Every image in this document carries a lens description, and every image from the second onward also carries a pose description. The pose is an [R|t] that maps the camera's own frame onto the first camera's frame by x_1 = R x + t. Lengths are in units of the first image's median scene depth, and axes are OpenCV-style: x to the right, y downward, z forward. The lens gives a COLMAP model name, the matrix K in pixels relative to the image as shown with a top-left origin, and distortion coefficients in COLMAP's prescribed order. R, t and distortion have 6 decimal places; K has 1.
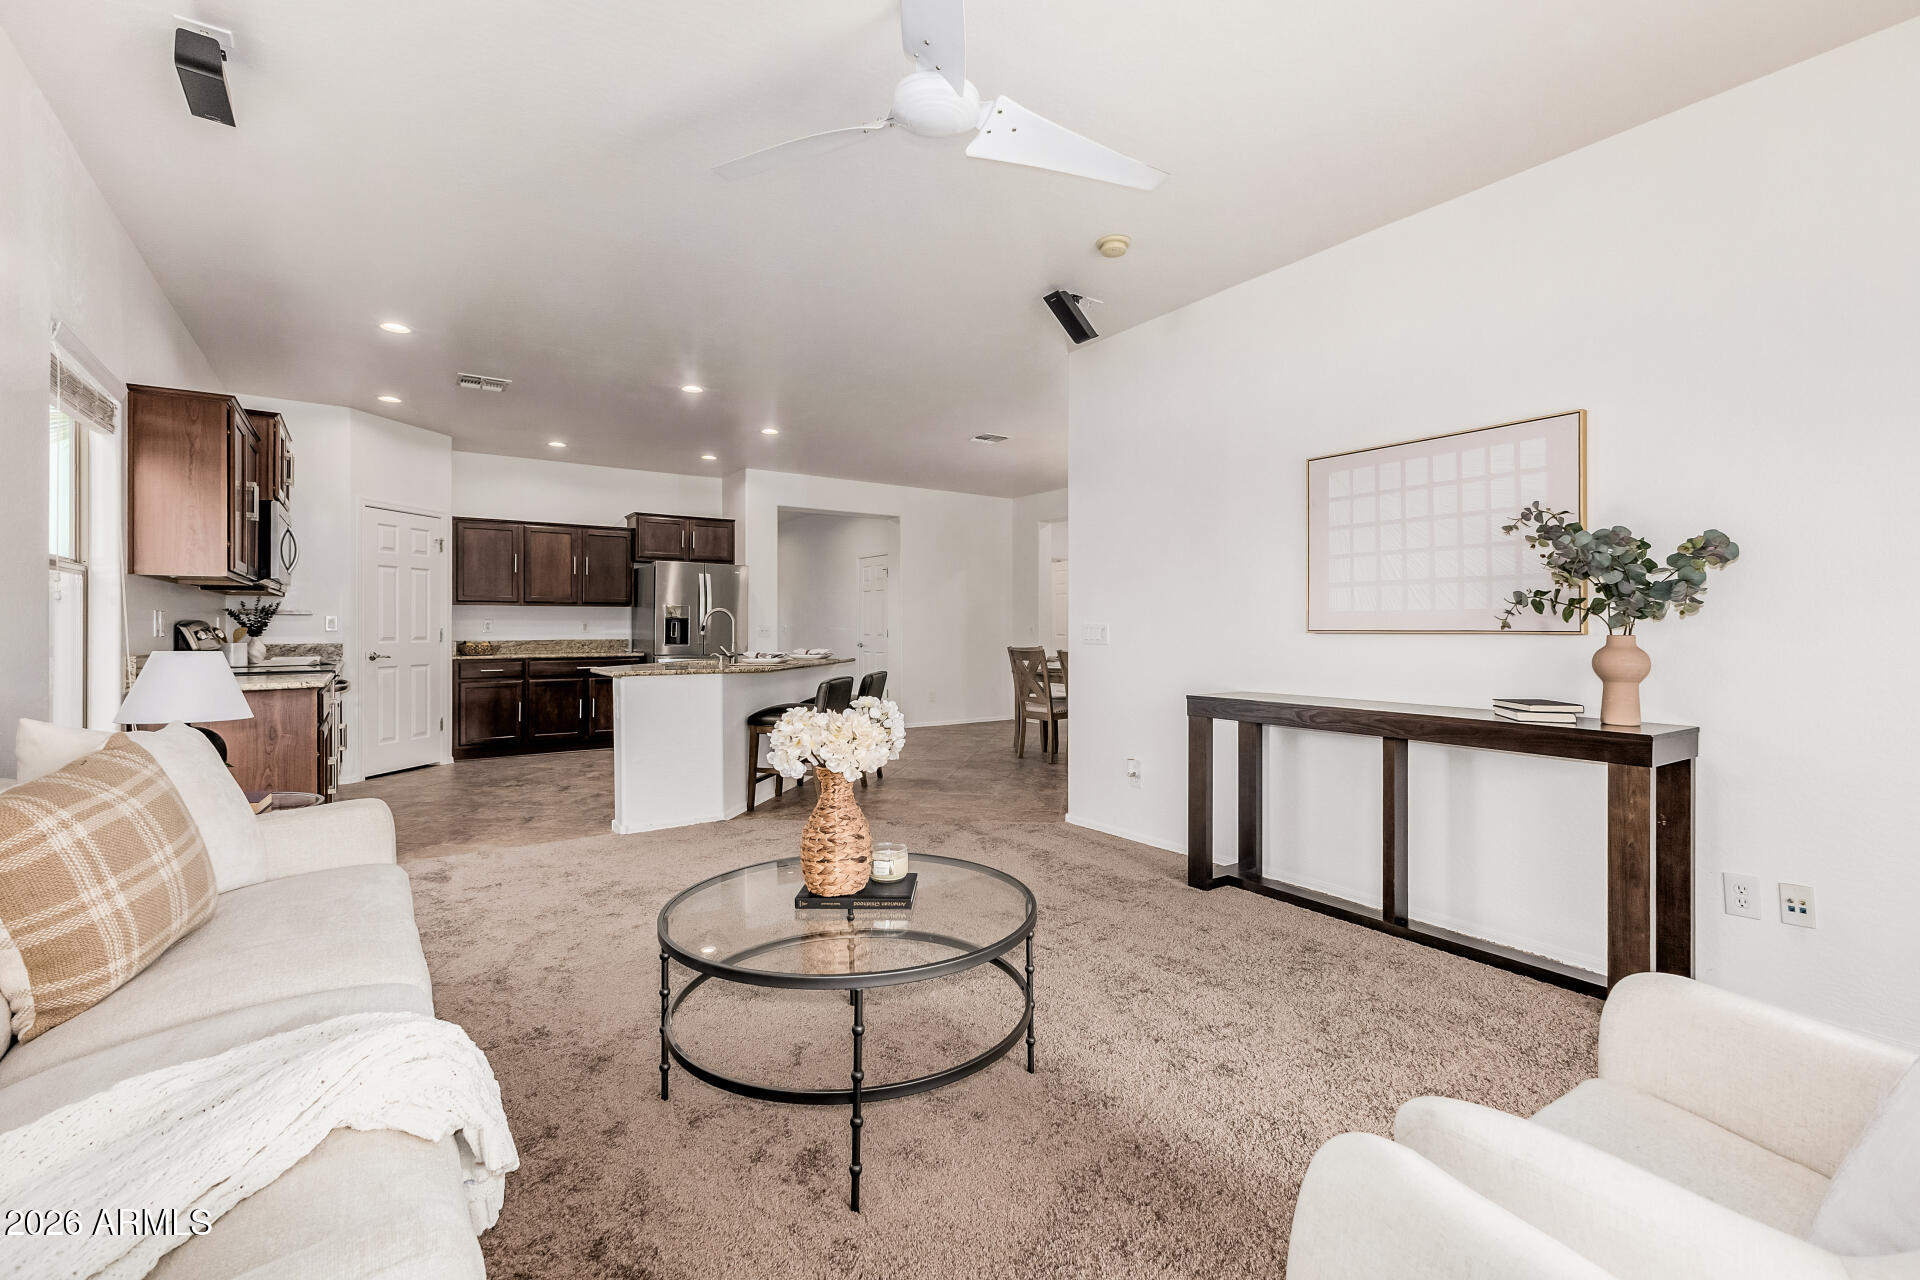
lens RADIAL K [[833.5, 0, 959.0], [0, 833.5, 626.5], [0, 0, 1]] dist [0.002817, -0.000258]
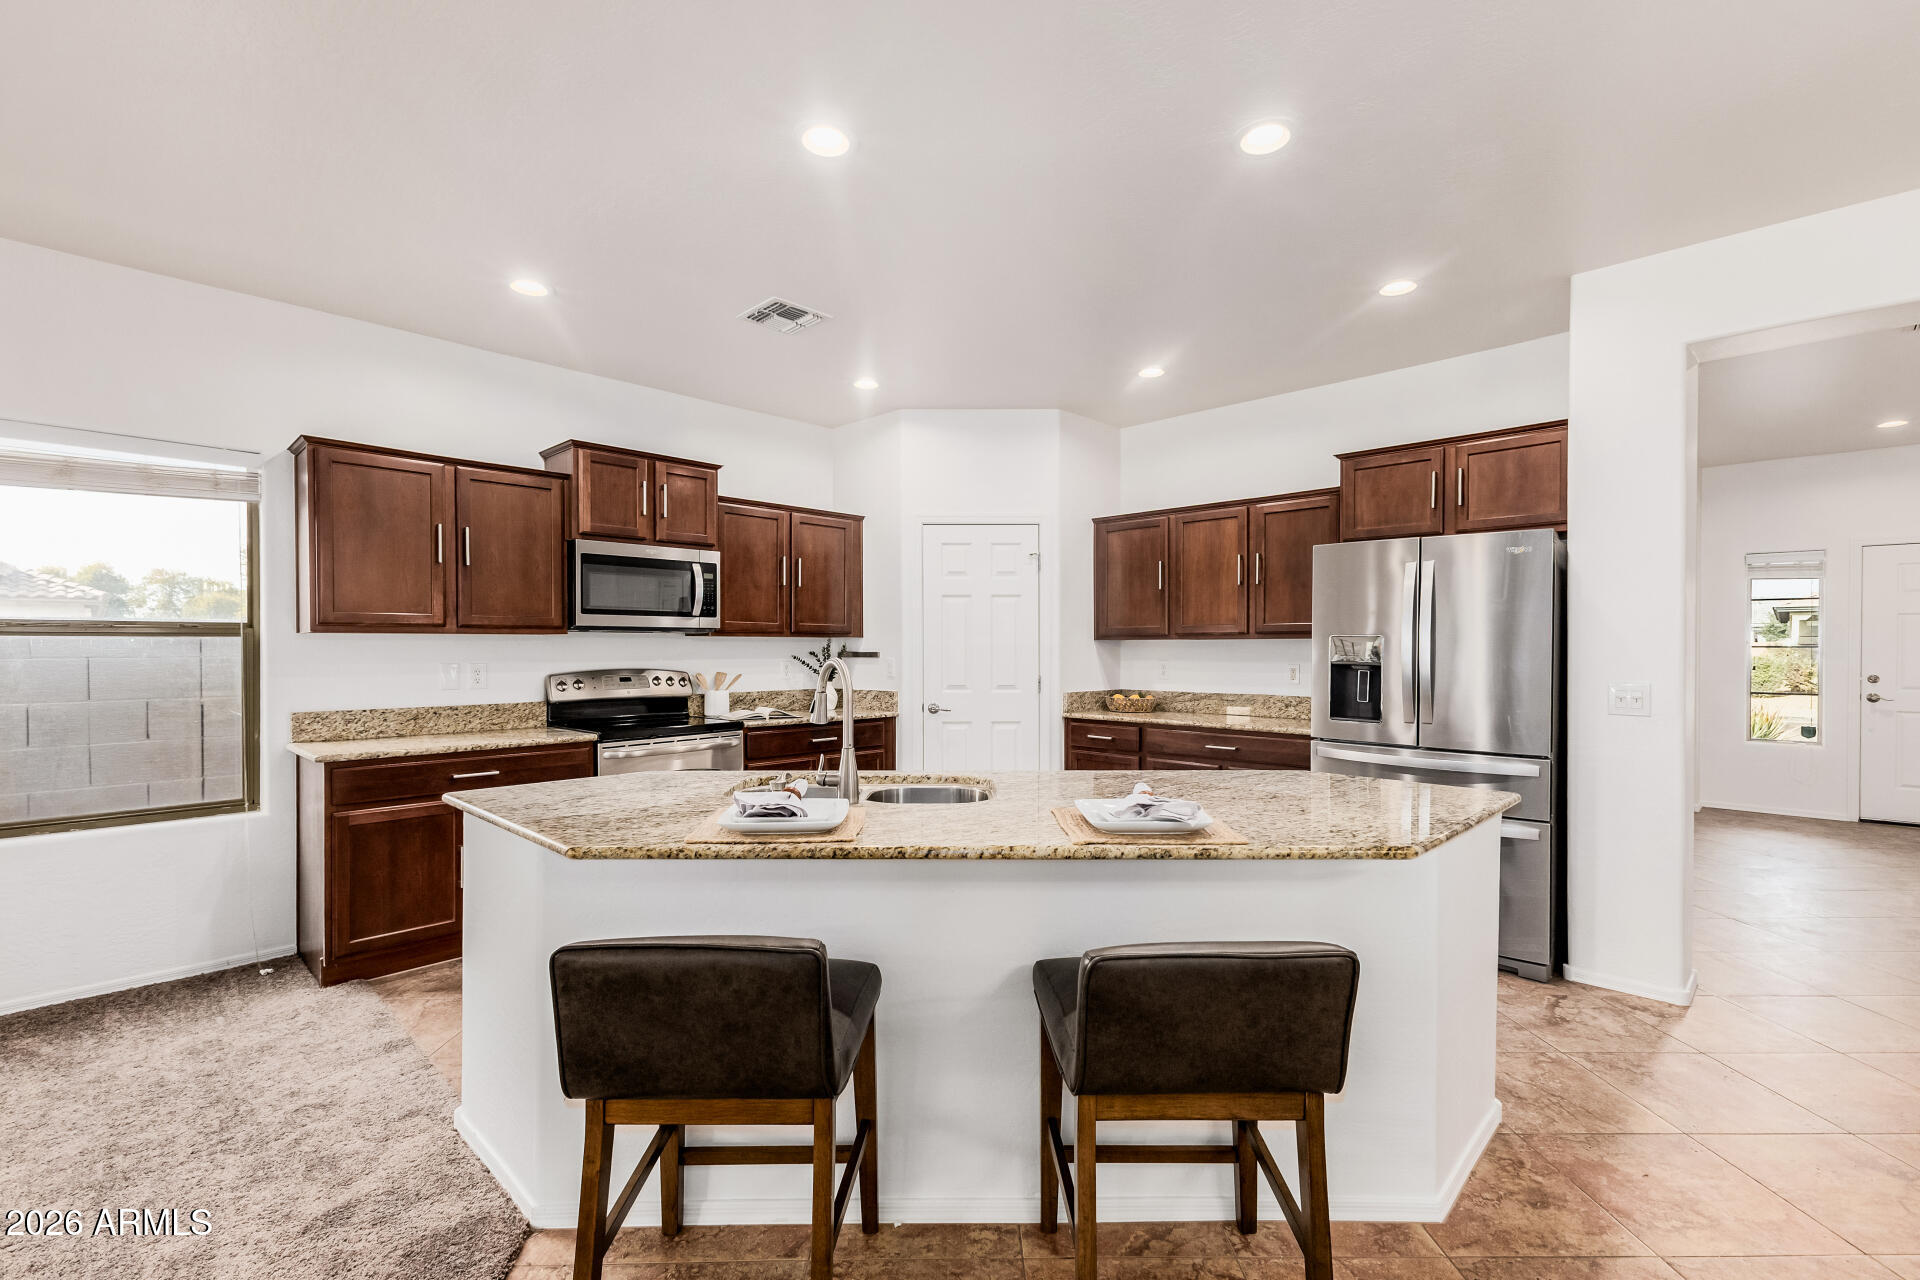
lens RADIAL K [[850.0, 0, 960.3], [0, 850.0, 649.1], [0, 0, 1]] dist [0.016229, -0.000284]
pose [[0.194126, 0.002501, -0.980973, 0.093957], [0.001706, 0.999994, 0.002887, -0.020386], [0.980975, -0.002234, 0.194121, 0.731879]]
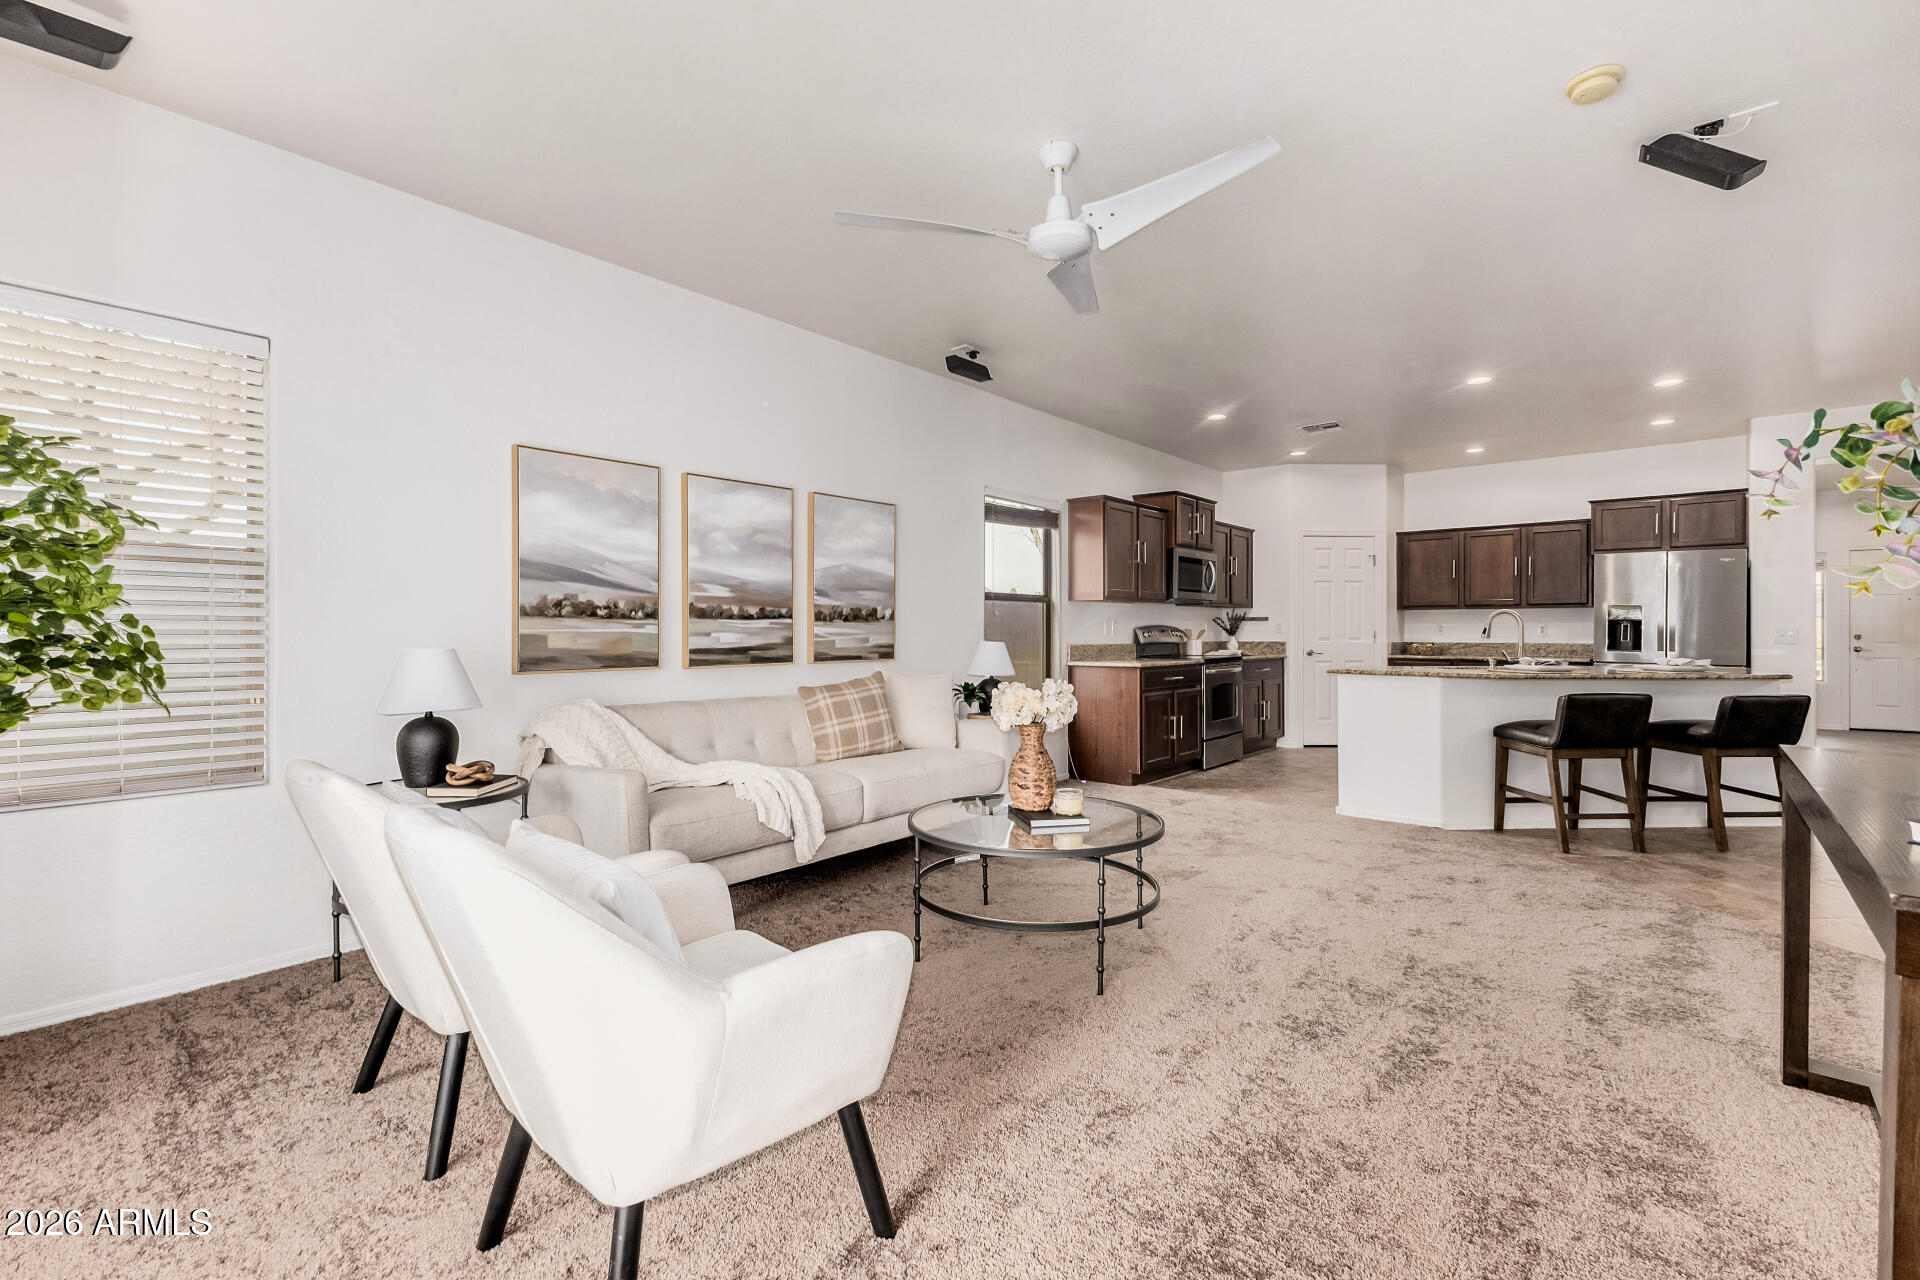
lens RADIAL K [[833.5, 0, 959.0], [0, 833.5, 626.5], [0, 0, 1]] dist [0.002817, -0.000258]
pose [[0.239602, -0.003749, -0.970864, 0.345163], [-0.000432, 0.999992, -0.003968, 0.000825], [0.970871, 0.001370, 0.239599, 0.145732]]
